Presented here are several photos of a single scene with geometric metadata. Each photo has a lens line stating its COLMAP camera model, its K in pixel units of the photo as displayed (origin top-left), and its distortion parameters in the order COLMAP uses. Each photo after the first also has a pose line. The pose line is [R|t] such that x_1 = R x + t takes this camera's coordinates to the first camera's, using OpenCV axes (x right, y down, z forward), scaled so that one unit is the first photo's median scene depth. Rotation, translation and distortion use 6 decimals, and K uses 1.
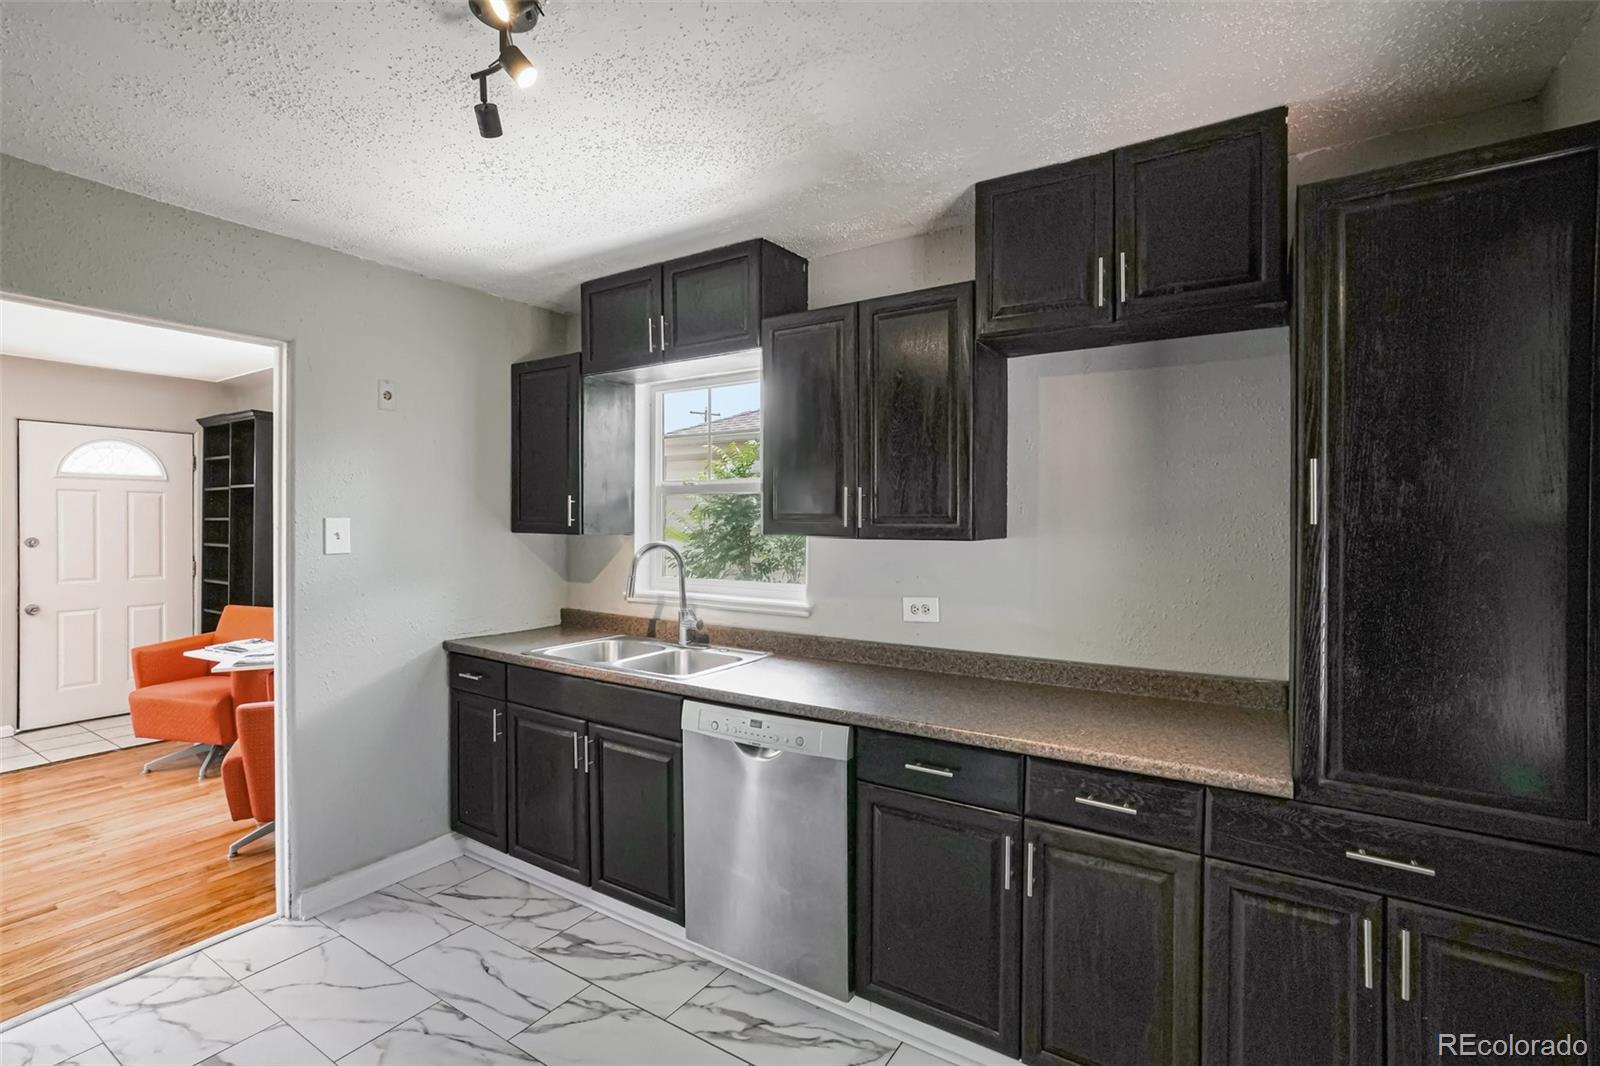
lens RADIAL K [[731.5, 0, 788.3], [0, 731.5, 525.3], [0, 0, 1]] dist [-0.053715, 0.023799]
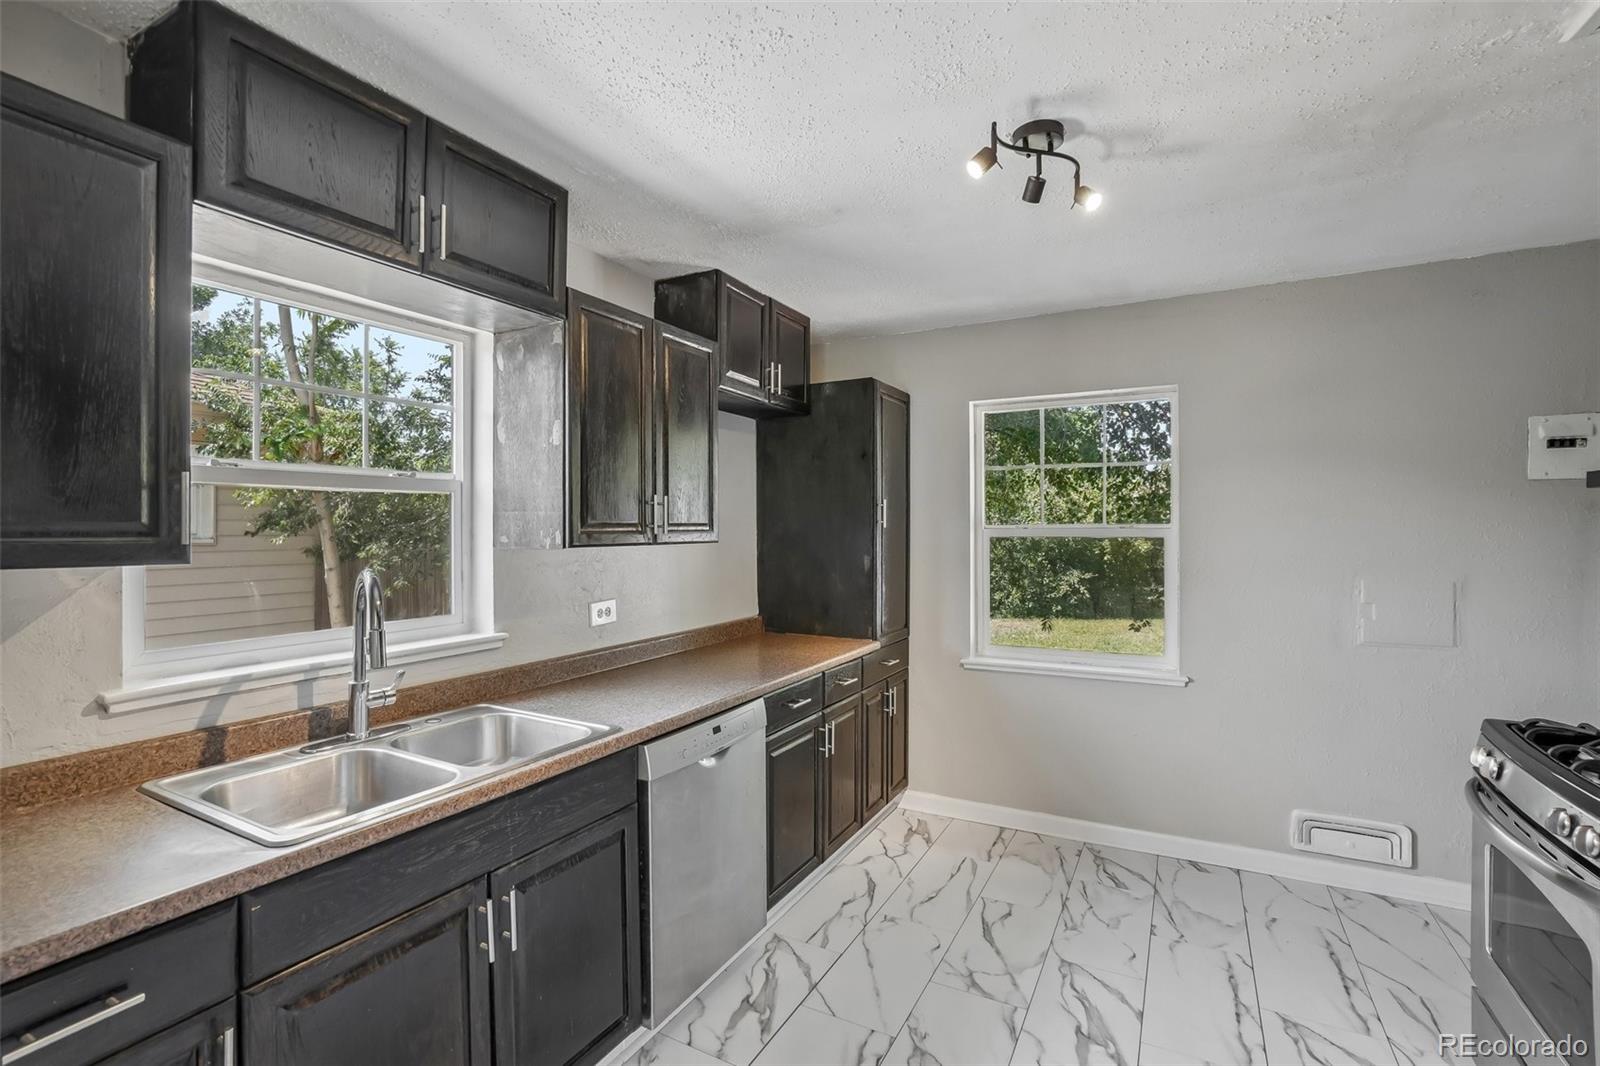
lens RADIAL K [[716.6, 0, 788.3], [0, 716.6, 525.5], [0, 0, 1]] dist [-0.052883, 0.023080]
pose [[-0.066956, -0.002431, 0.997753, -0.588080], [0.009840, 0.999947, 0.003097, -0.006877], [-0.997707, 0.010025, -0.066928, 0.546785]]
